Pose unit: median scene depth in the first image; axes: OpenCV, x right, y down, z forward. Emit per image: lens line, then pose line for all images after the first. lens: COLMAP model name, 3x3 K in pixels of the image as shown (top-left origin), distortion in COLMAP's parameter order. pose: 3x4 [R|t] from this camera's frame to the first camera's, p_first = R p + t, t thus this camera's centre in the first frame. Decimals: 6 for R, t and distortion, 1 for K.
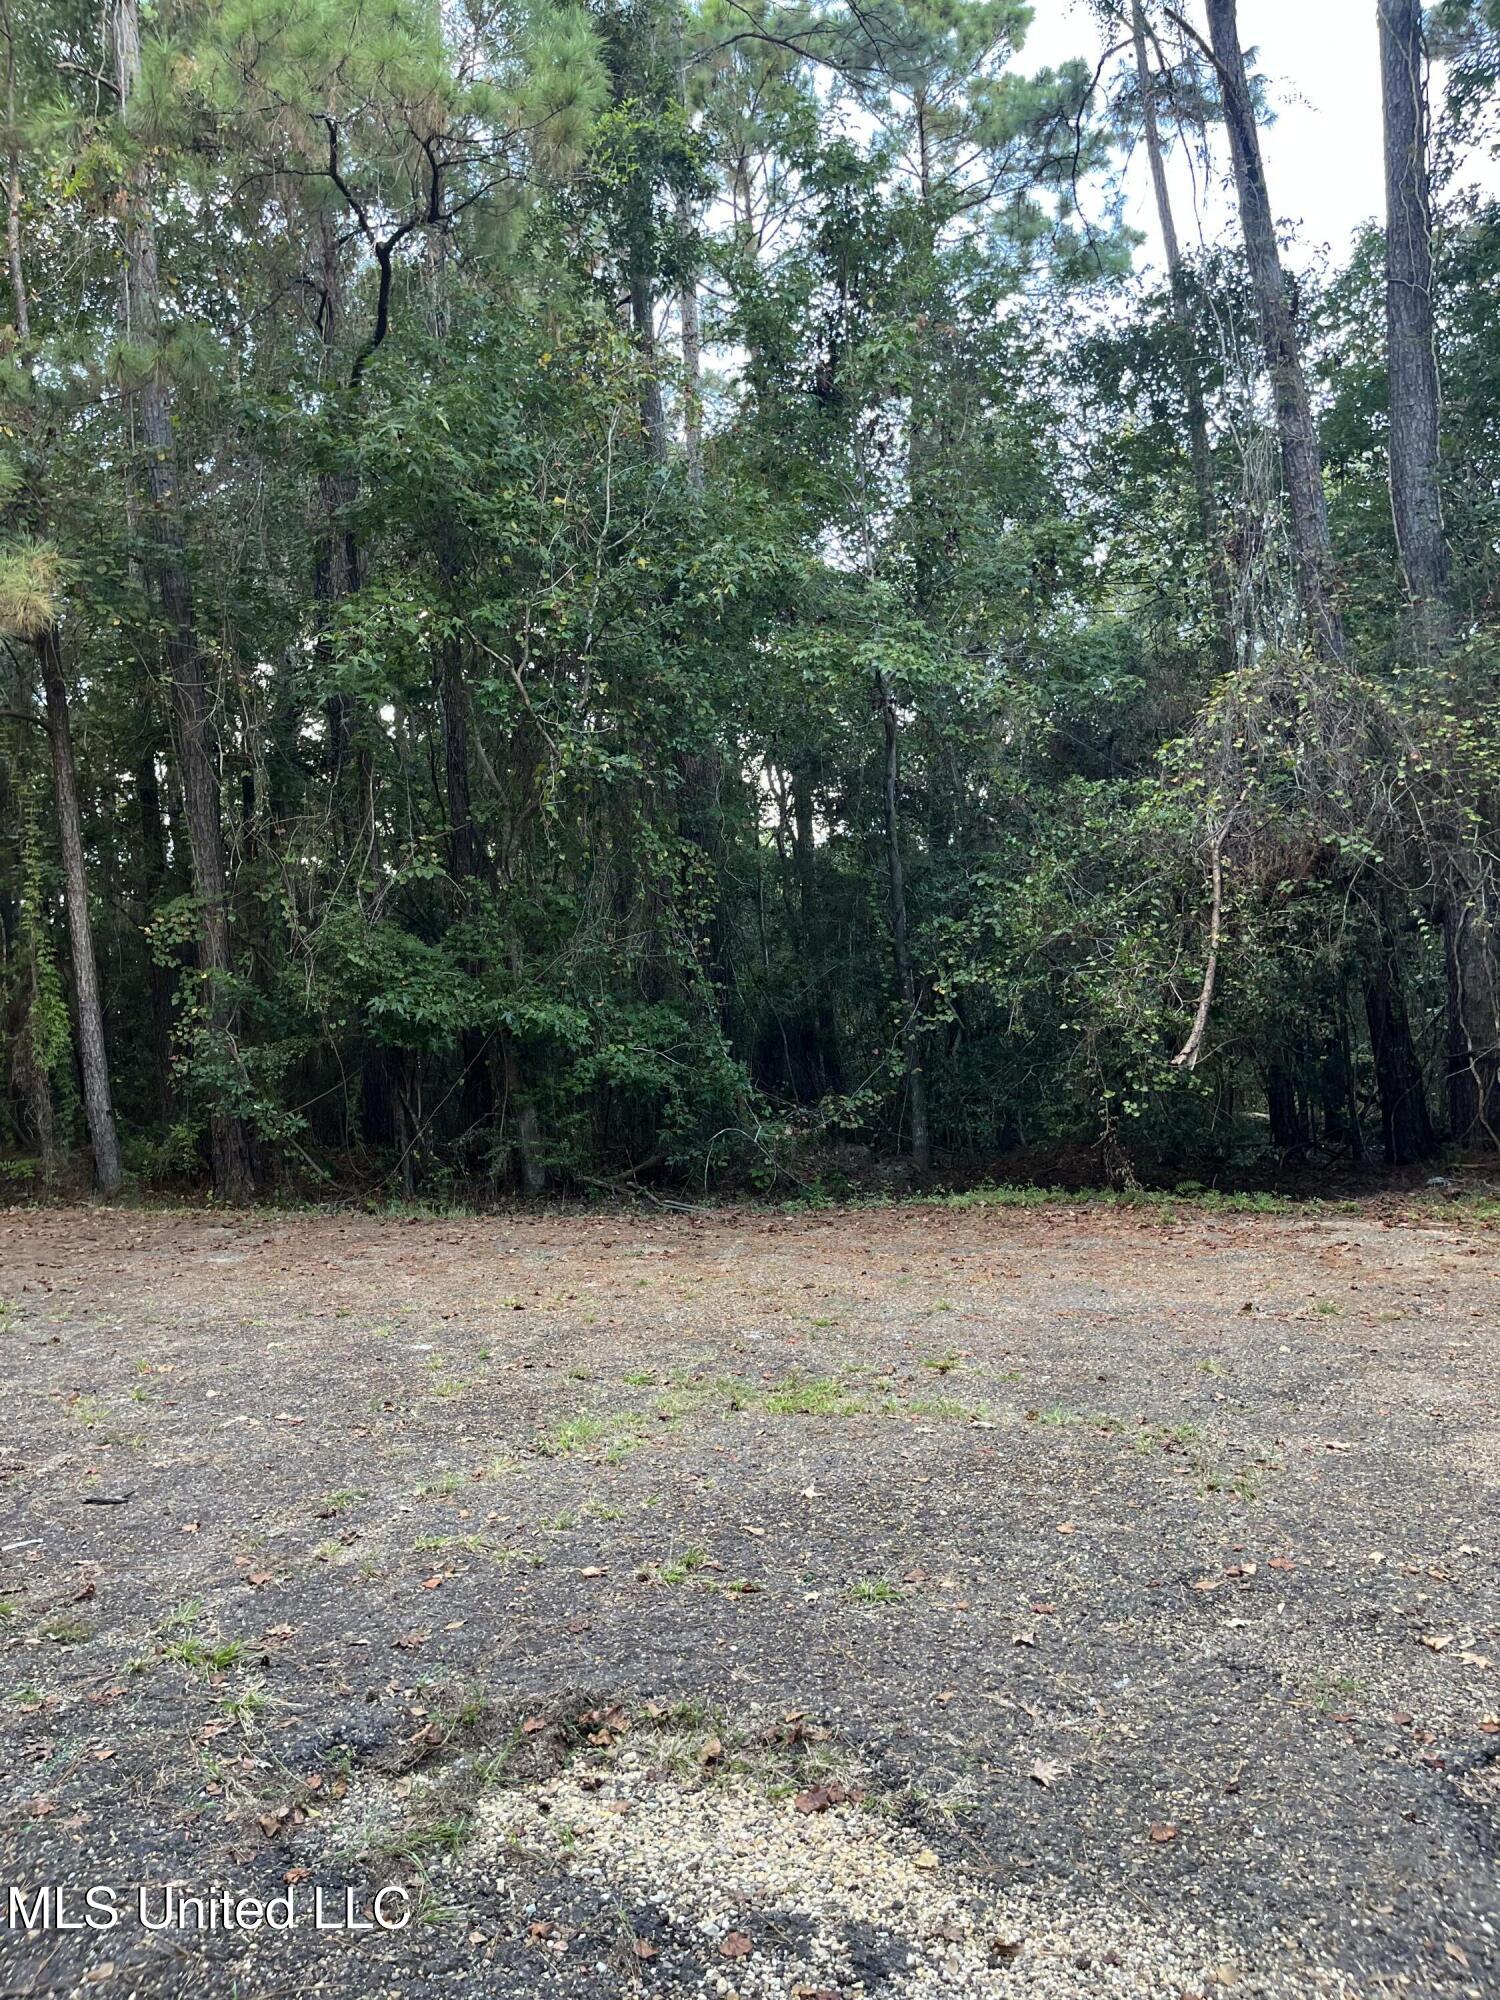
lens RADIAL K [[1504.6, 0, 755.7], [0, 1504.6, 1009.6], [0, 0, 1]] dist [0.061957, -0.086066]
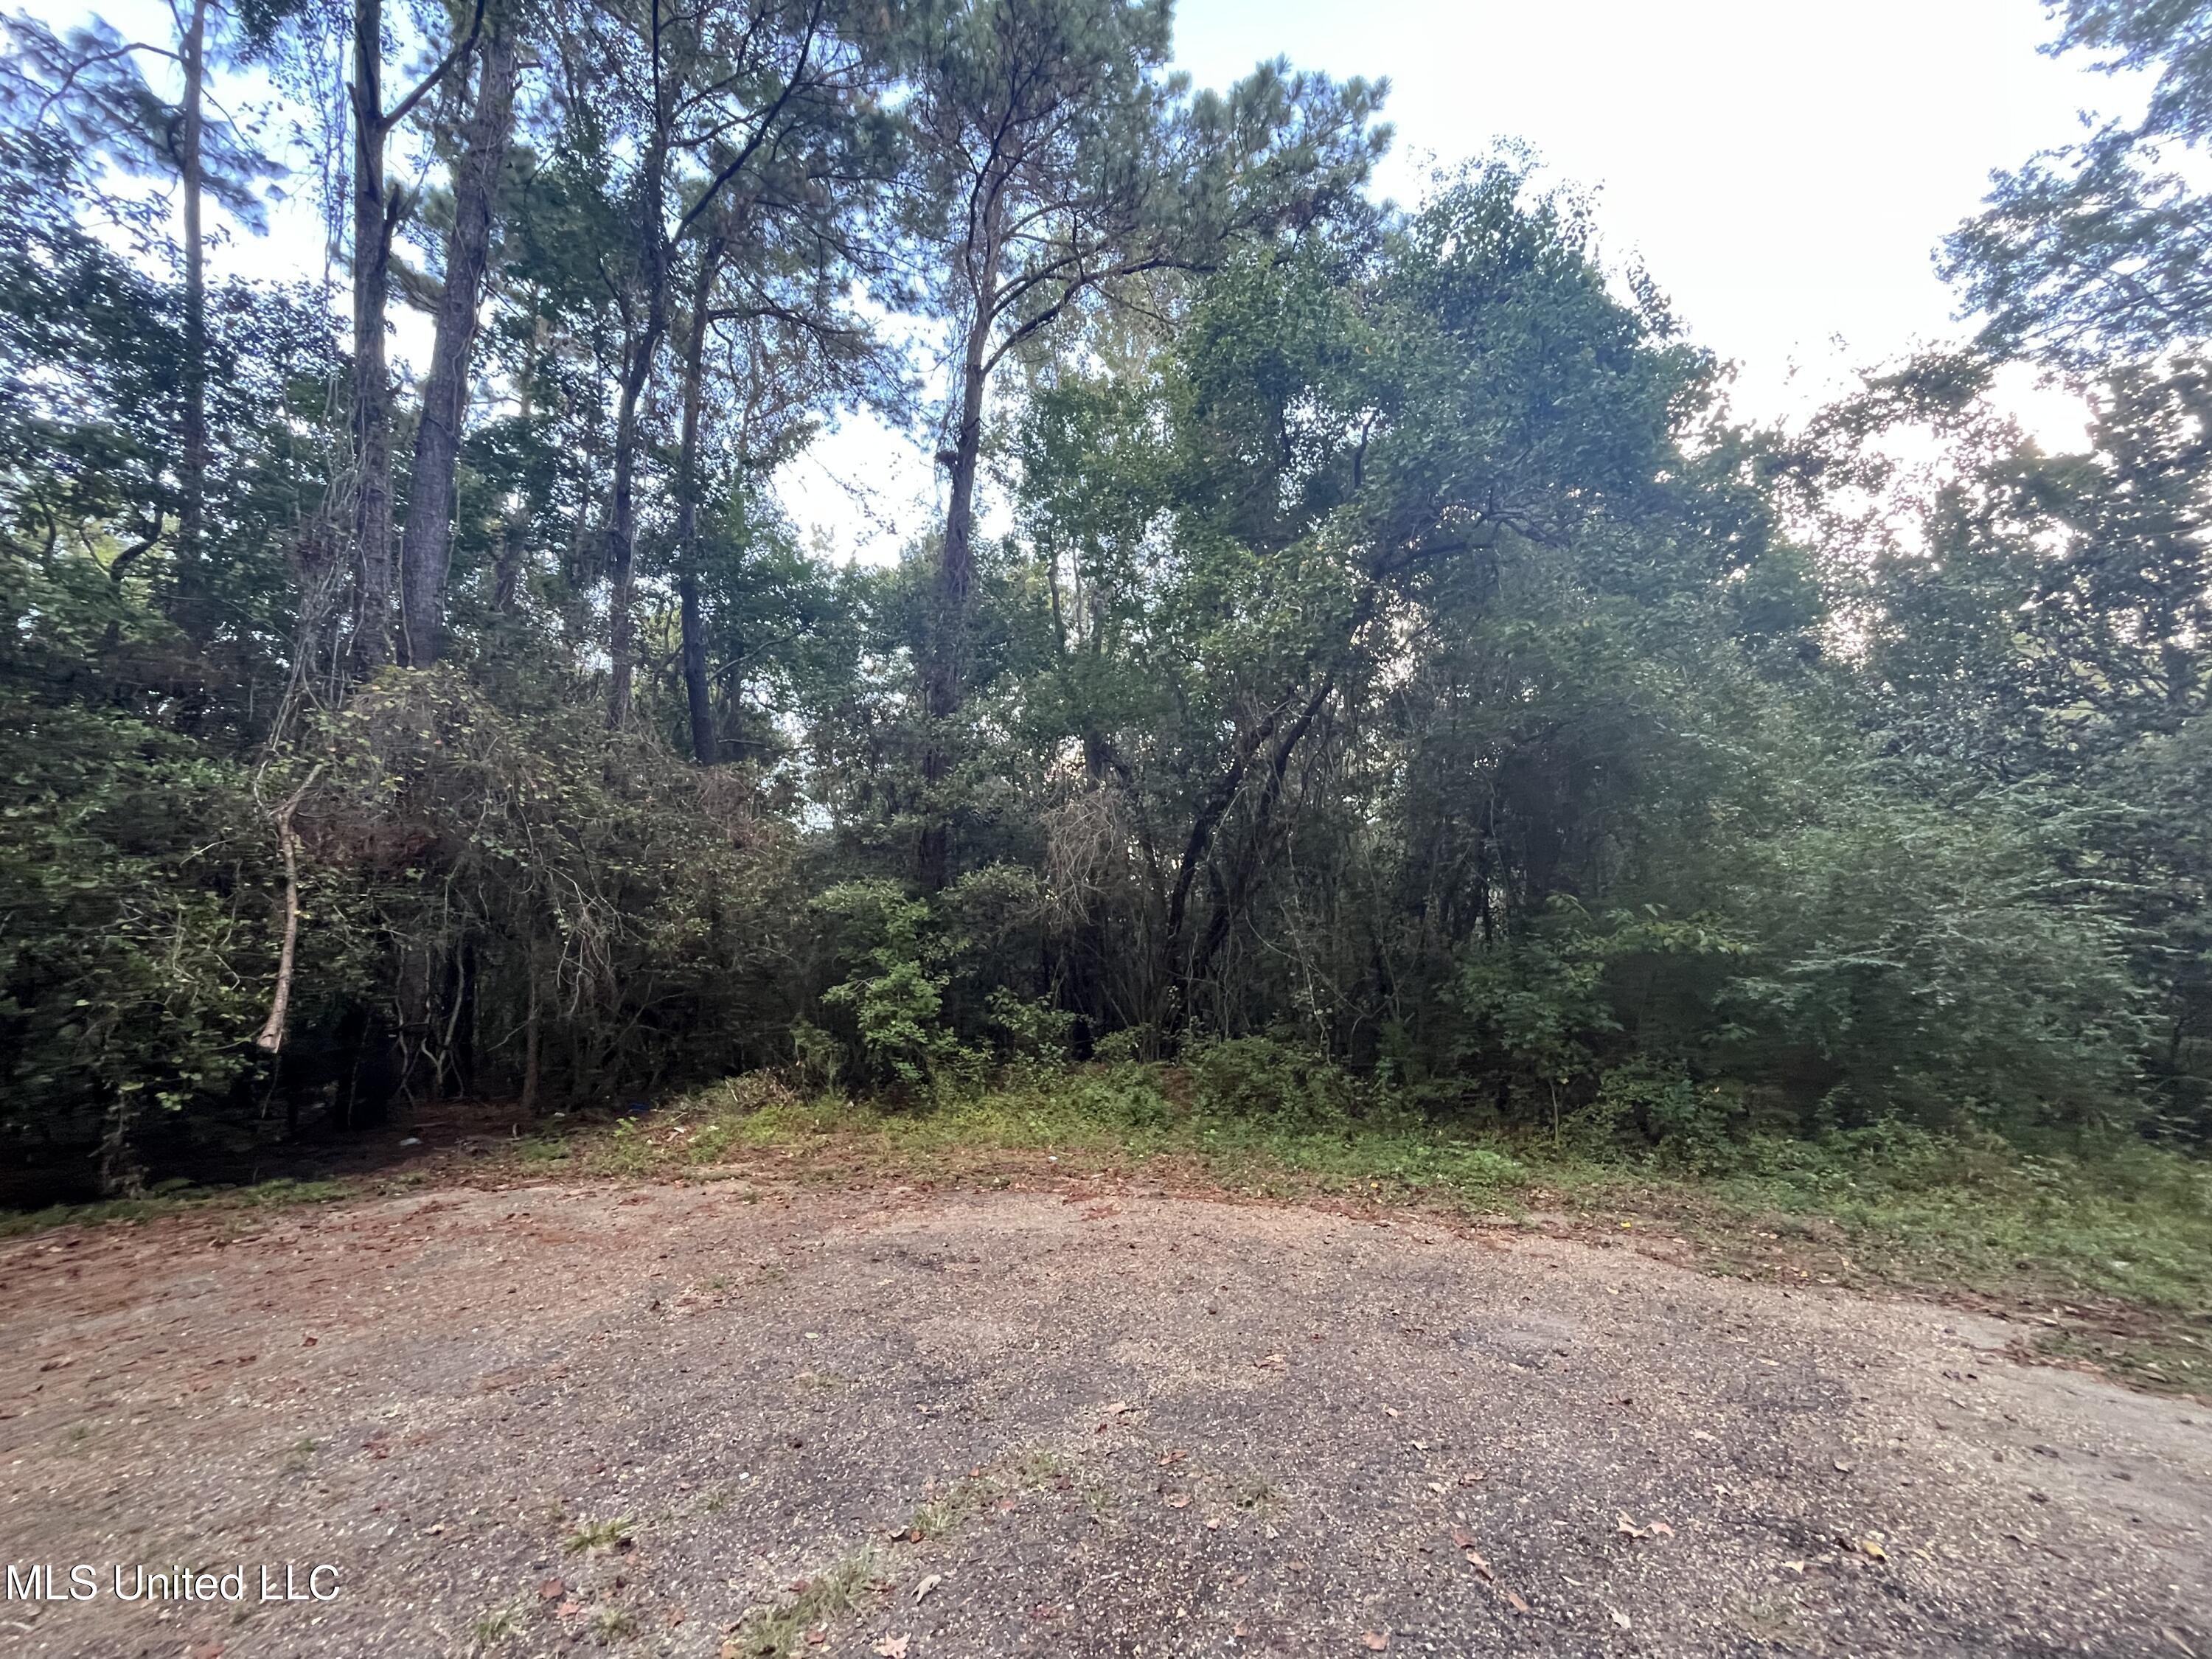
lens RADIAL K [[892.2, 0, 1107.8], [0, 892.2, 834.7], [0, 0, 1]] dist [-0.006333, 0.000526]
pose [[0.230336, 0.192922, 0.953796, -0.120968], [-0.022671, 0.980949, -0.192939, 0.001807], [-0.972847, 0.022818, 0.230322, 0.320981]]
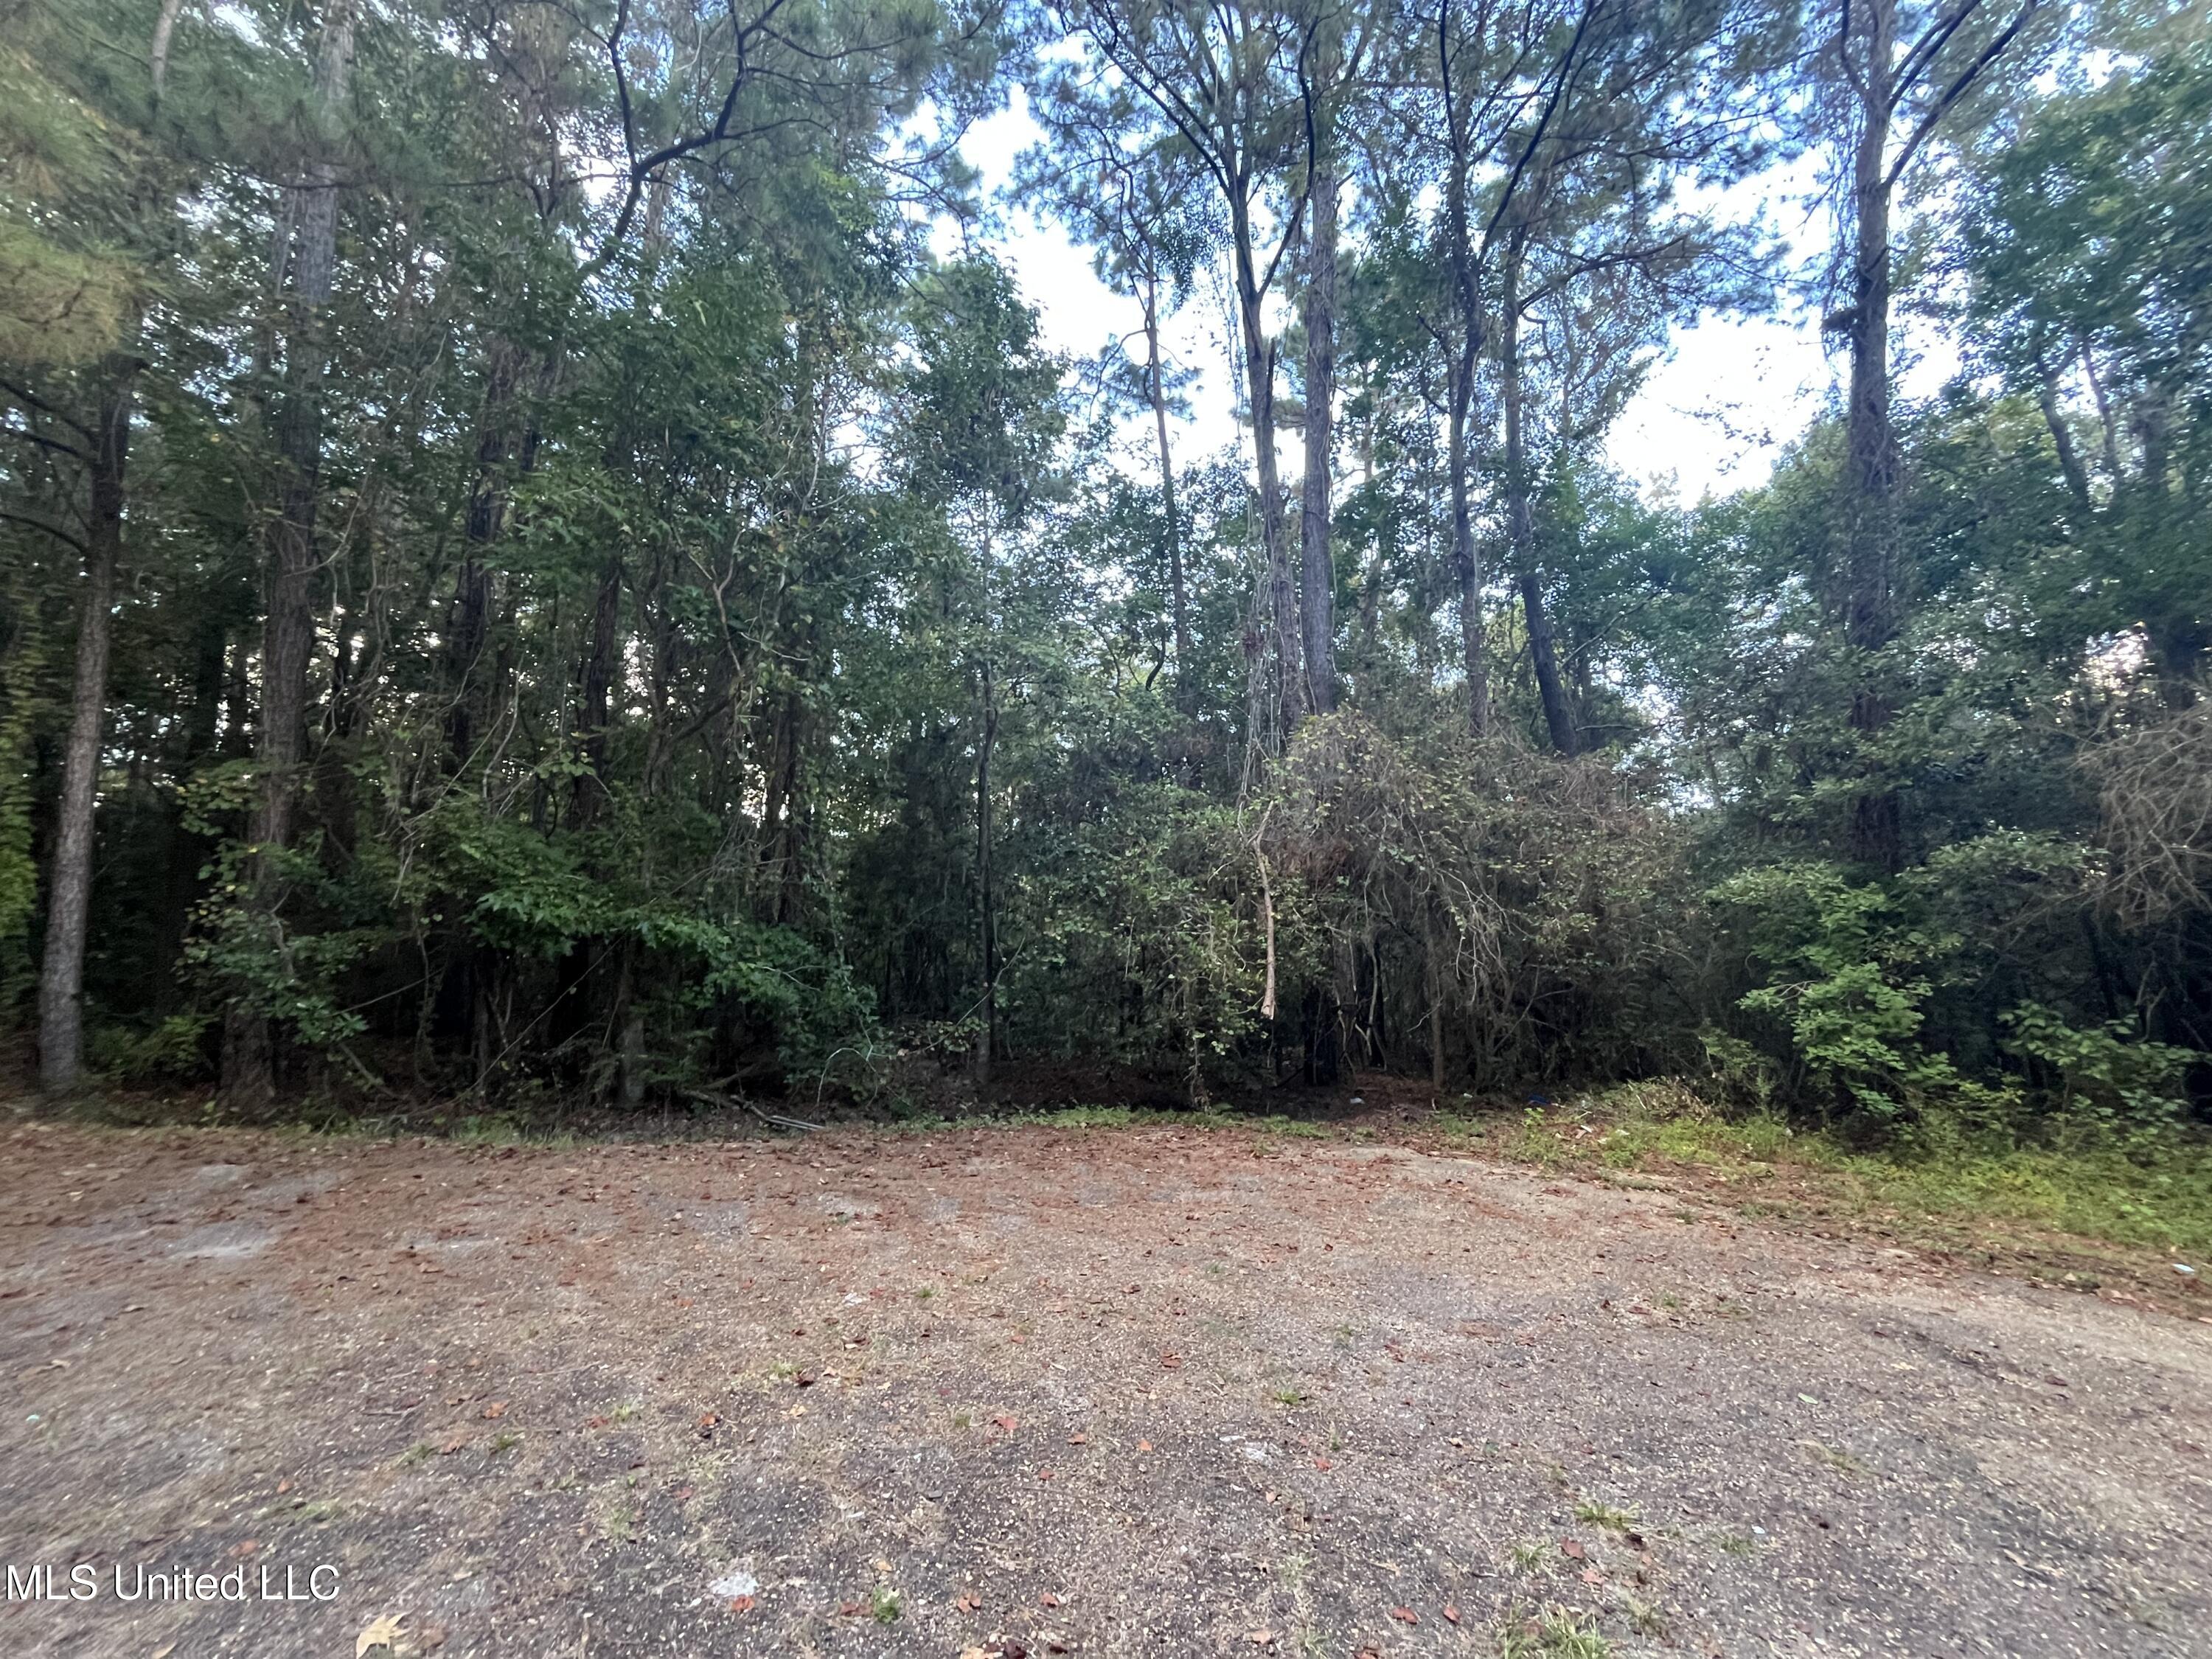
lens RADIAL K [[892.2, 0, 1105.1], [0, 892.2, 835.5], [0, 0, 1]] dist [-0.006333, 0.000526]
pose [[0.901926, 0.129012, 0.412172, -0.134395], [-0.077776, 0.987258, -0.138826, 0.002795], [-0.424830, 0.093154, 0.900467, 0.332146]]
